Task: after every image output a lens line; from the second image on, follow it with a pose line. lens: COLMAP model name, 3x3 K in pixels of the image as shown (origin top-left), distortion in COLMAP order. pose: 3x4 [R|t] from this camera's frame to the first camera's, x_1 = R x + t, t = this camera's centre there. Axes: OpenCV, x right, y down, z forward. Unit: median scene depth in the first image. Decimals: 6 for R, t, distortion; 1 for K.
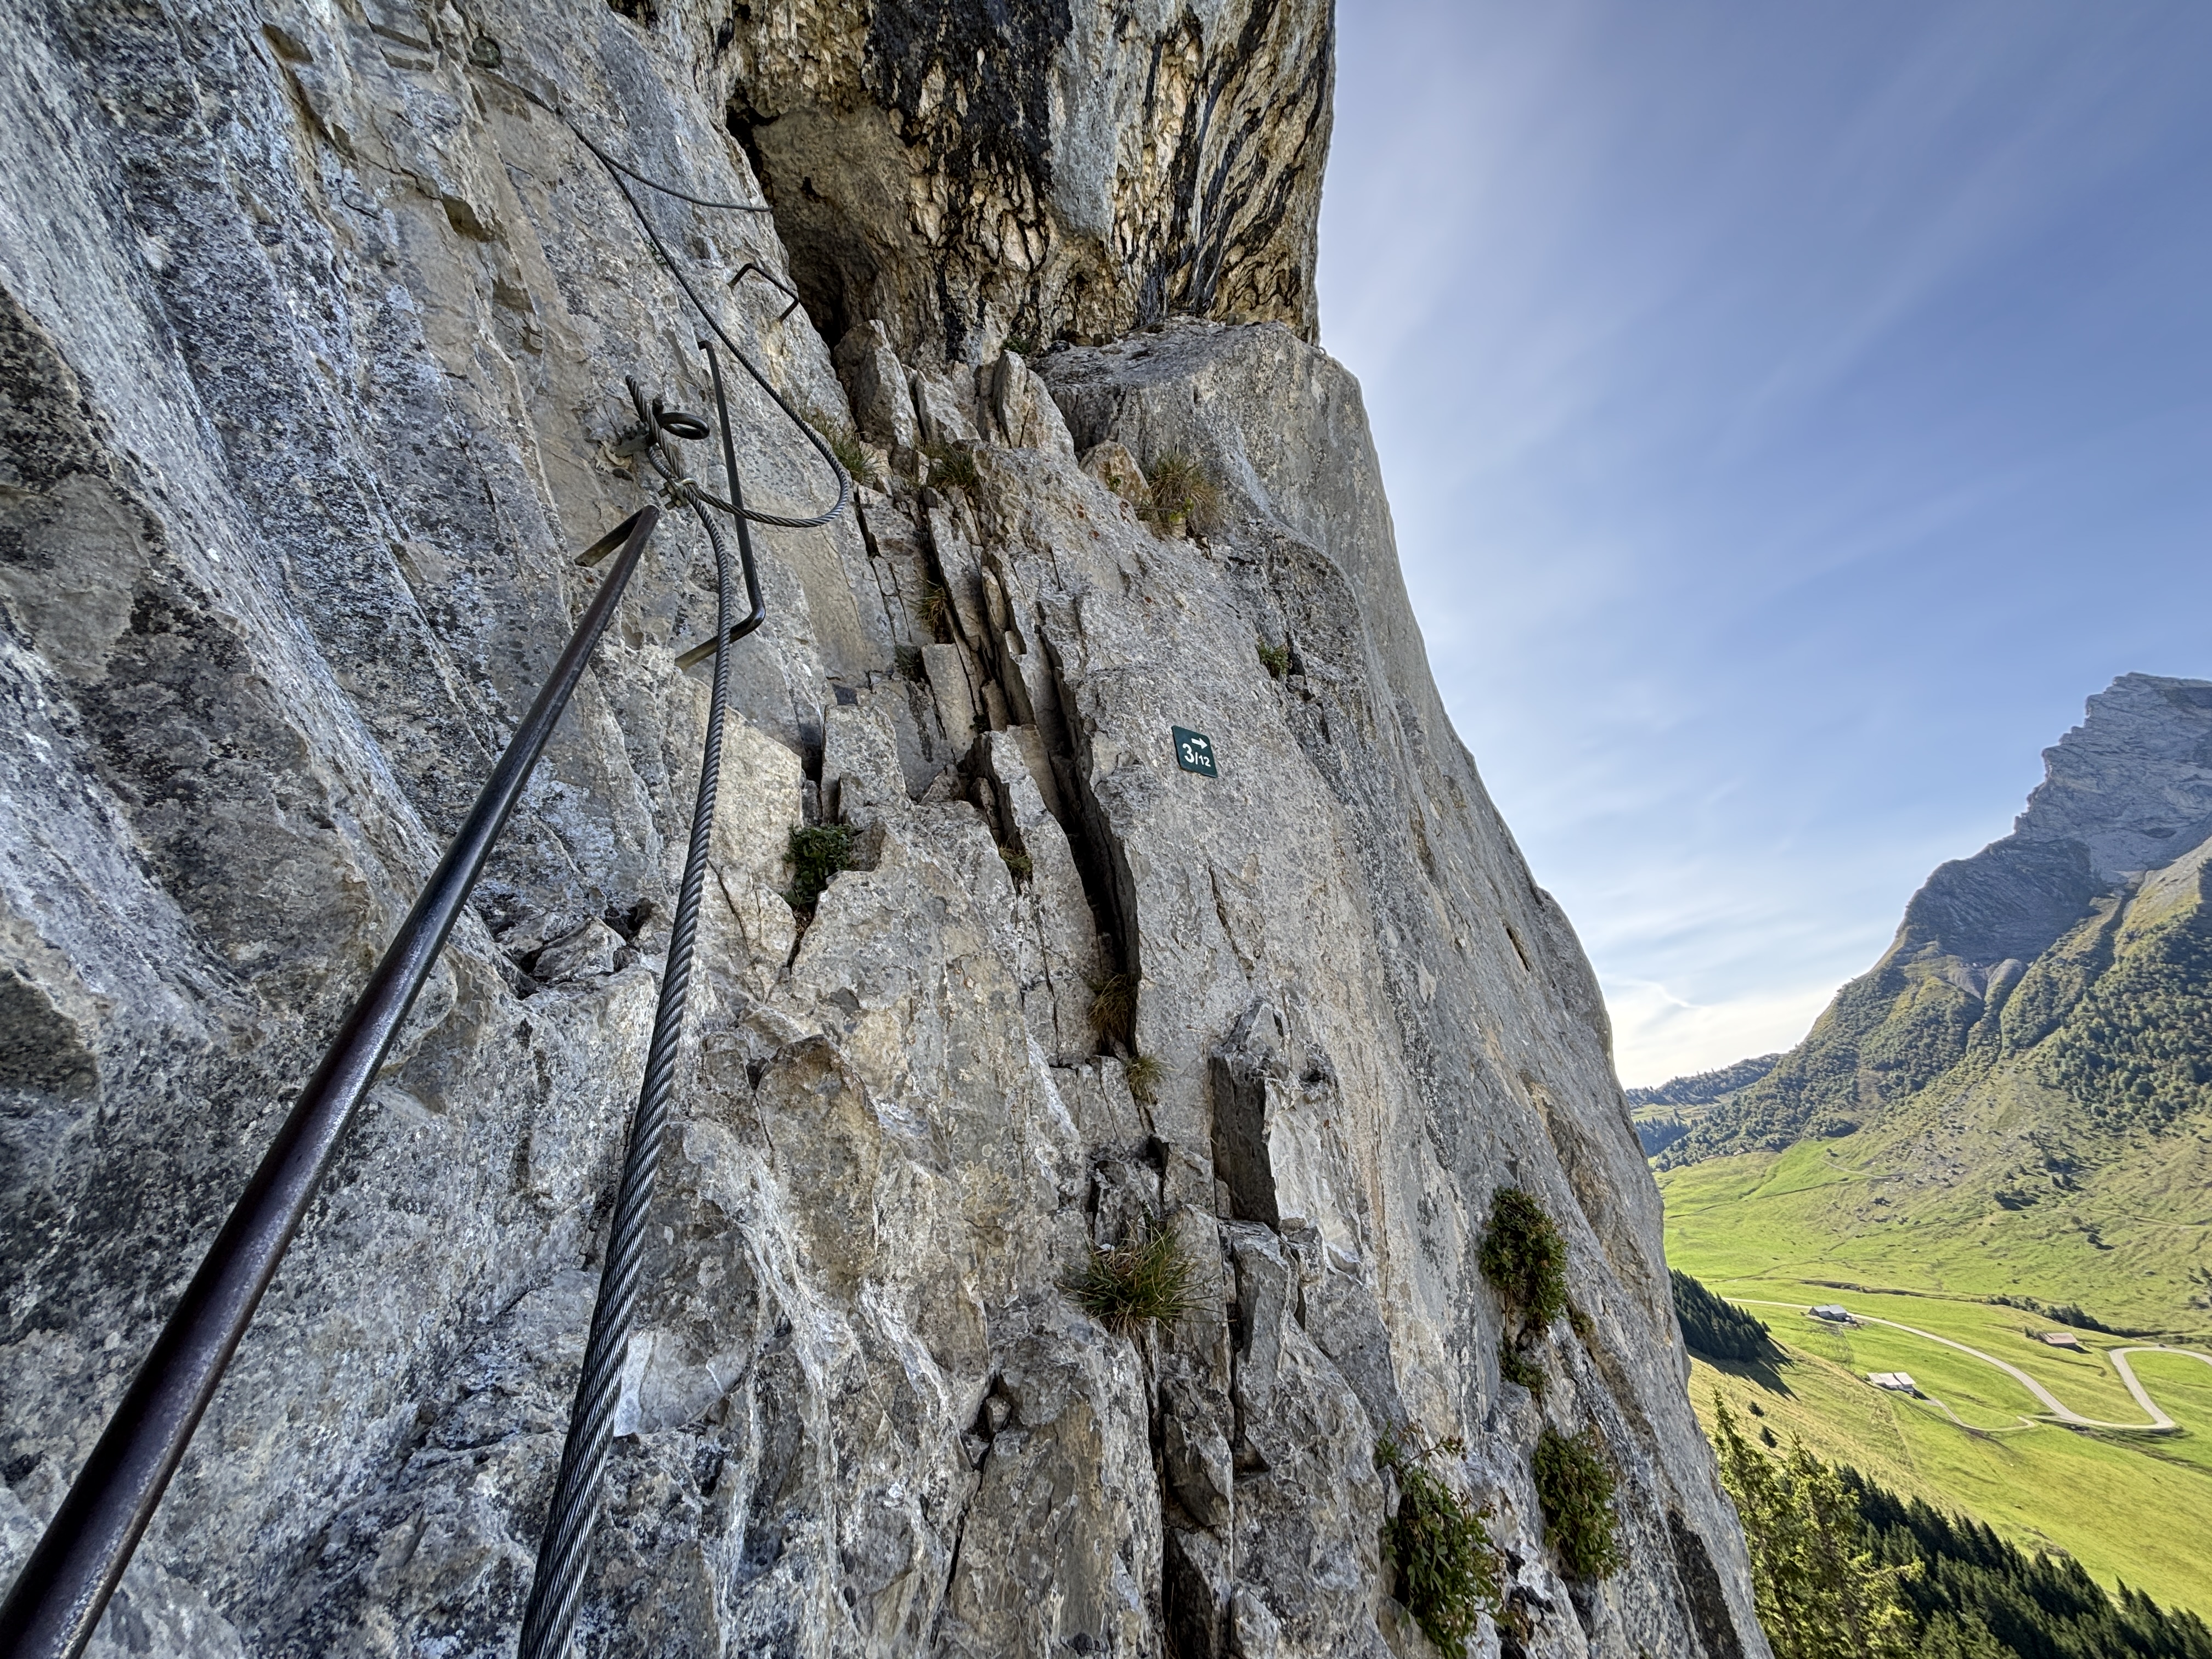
lens RADIAL K [[868.5, 0, 1106.0], [0, 868.5, 829.5], [0, 0, 1]] dist [-0.014472, 0.003311]
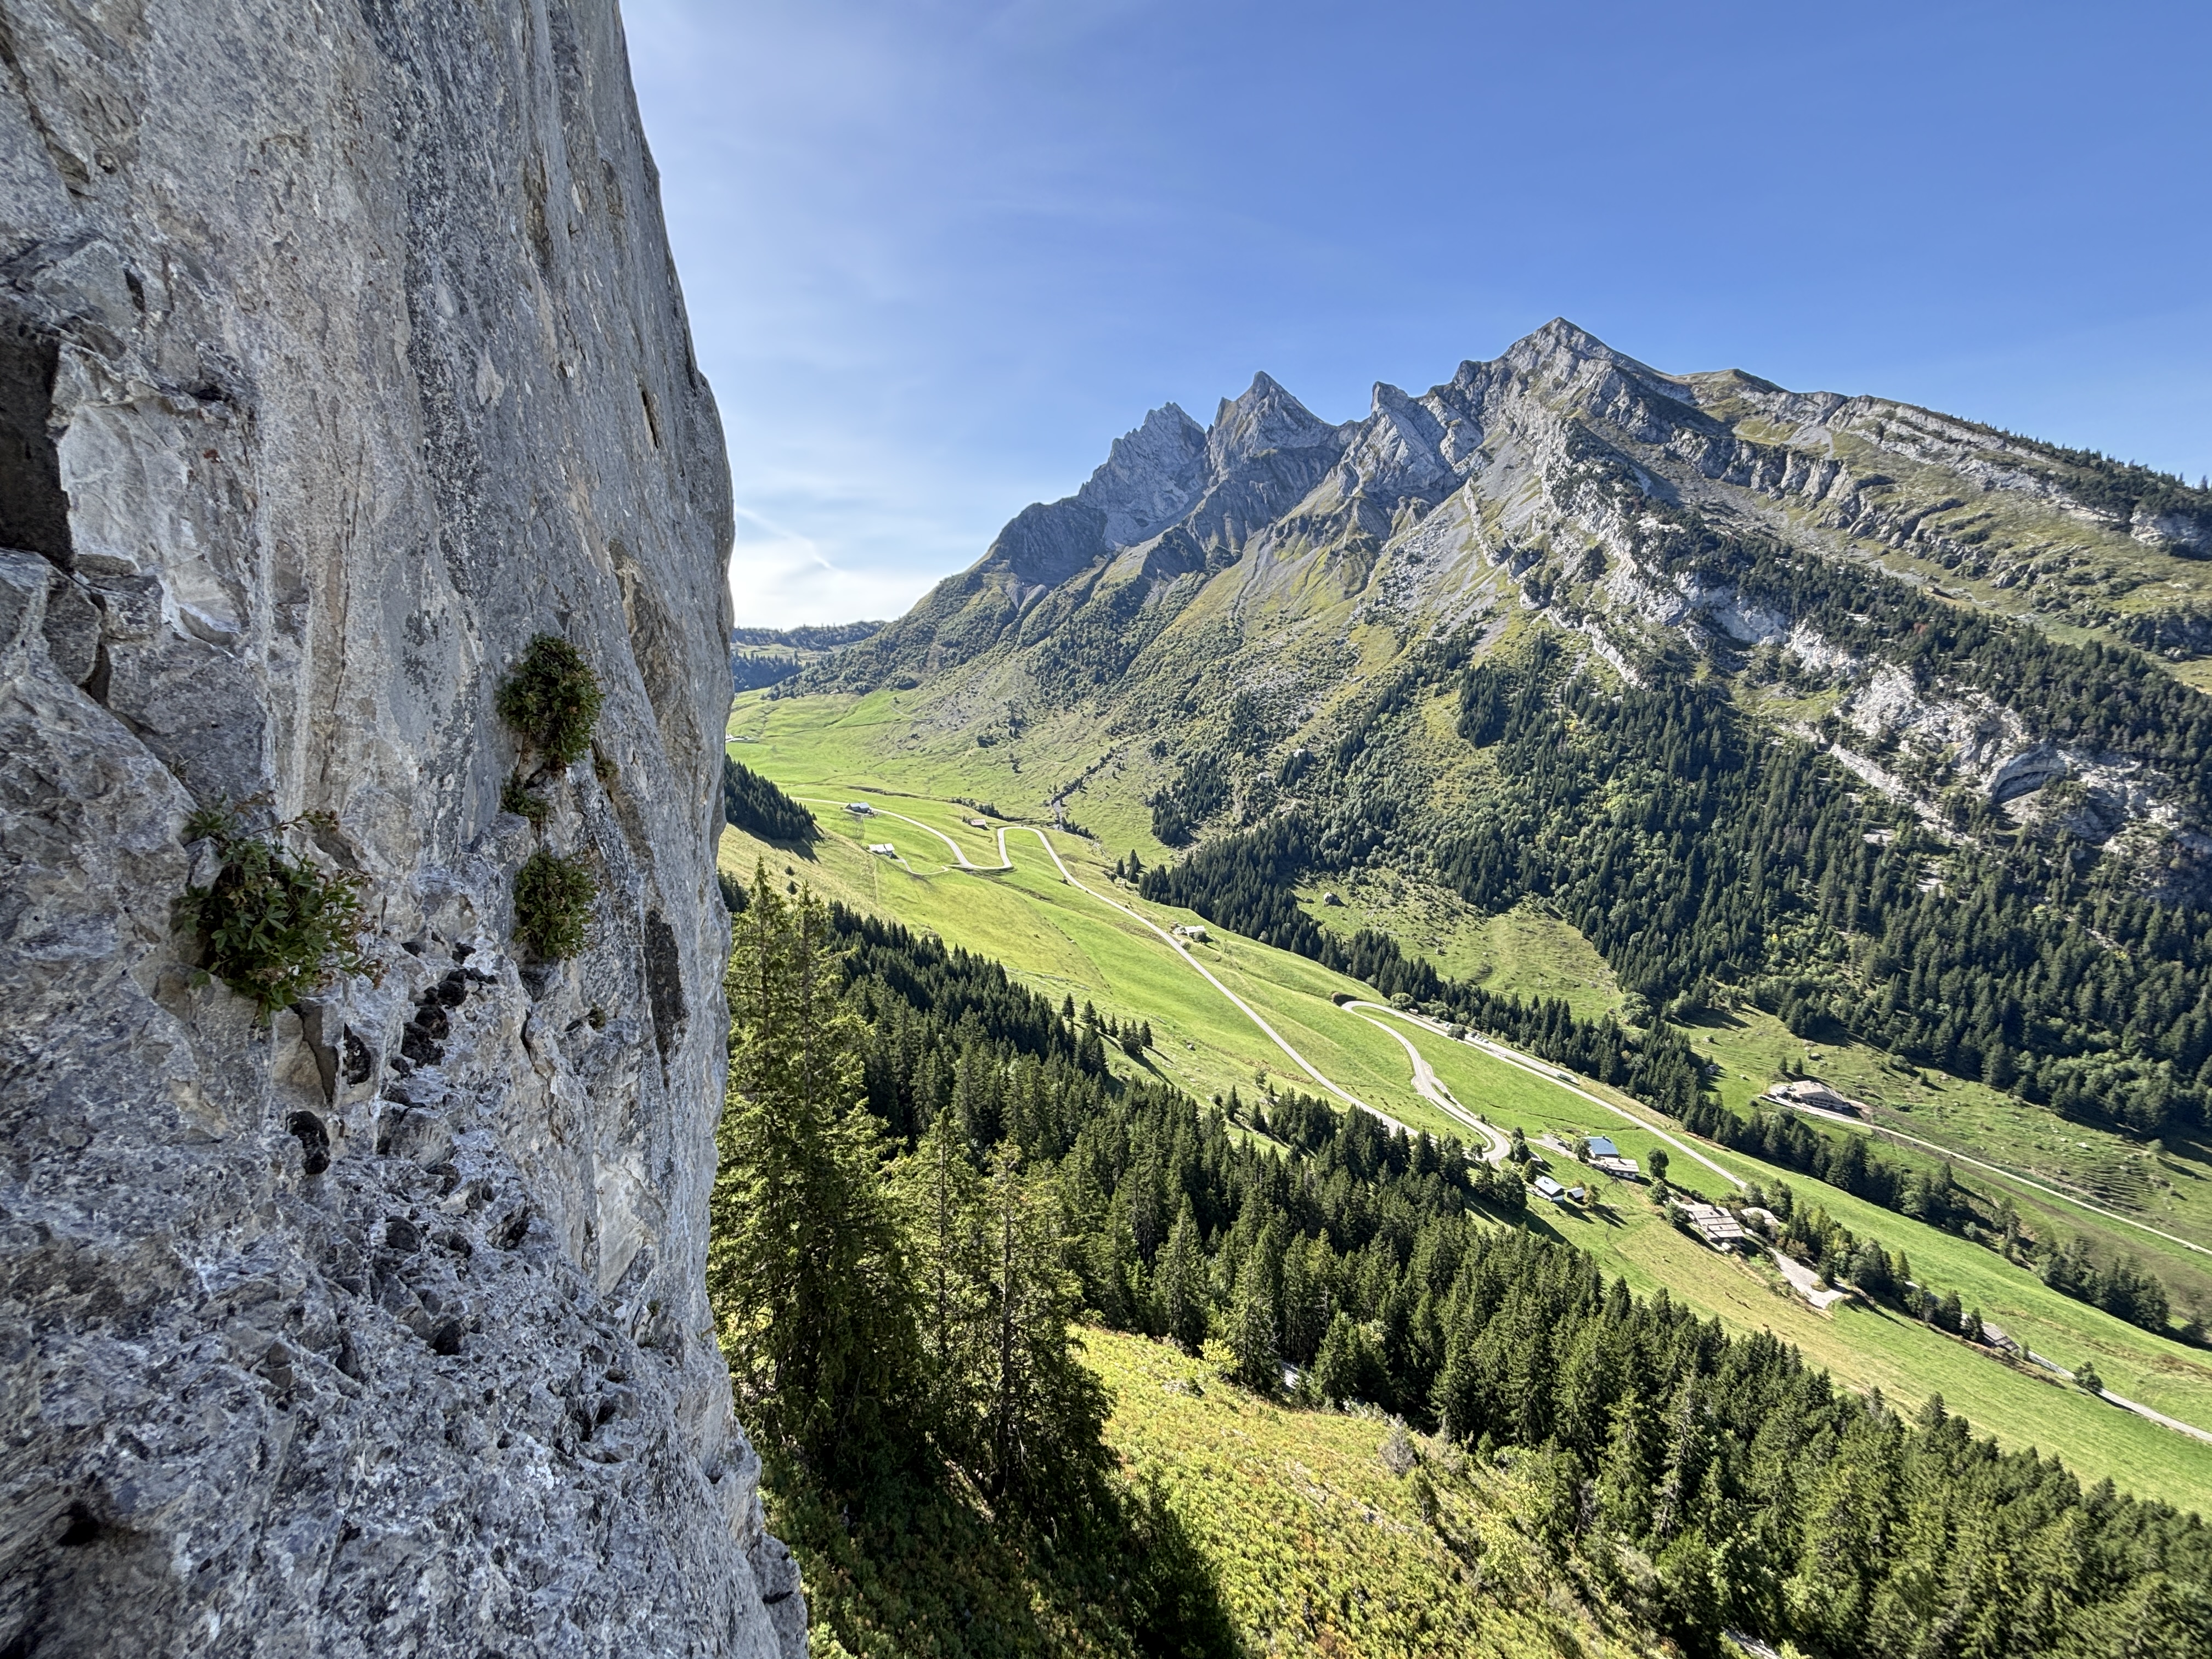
lens RADIAL K [[870.4, 0, 1115.6], [0, 870.4, 818.7], [0, 0, 1]] dist [-0.053282, 0.012587]
pose [[0.605041, -0.016600, 0.796021, 0.100077], [-0.383222, 0.870284, 0.309429, 0.069063], [-0.697901, -0.492270, 0.520196, 0.002021]]
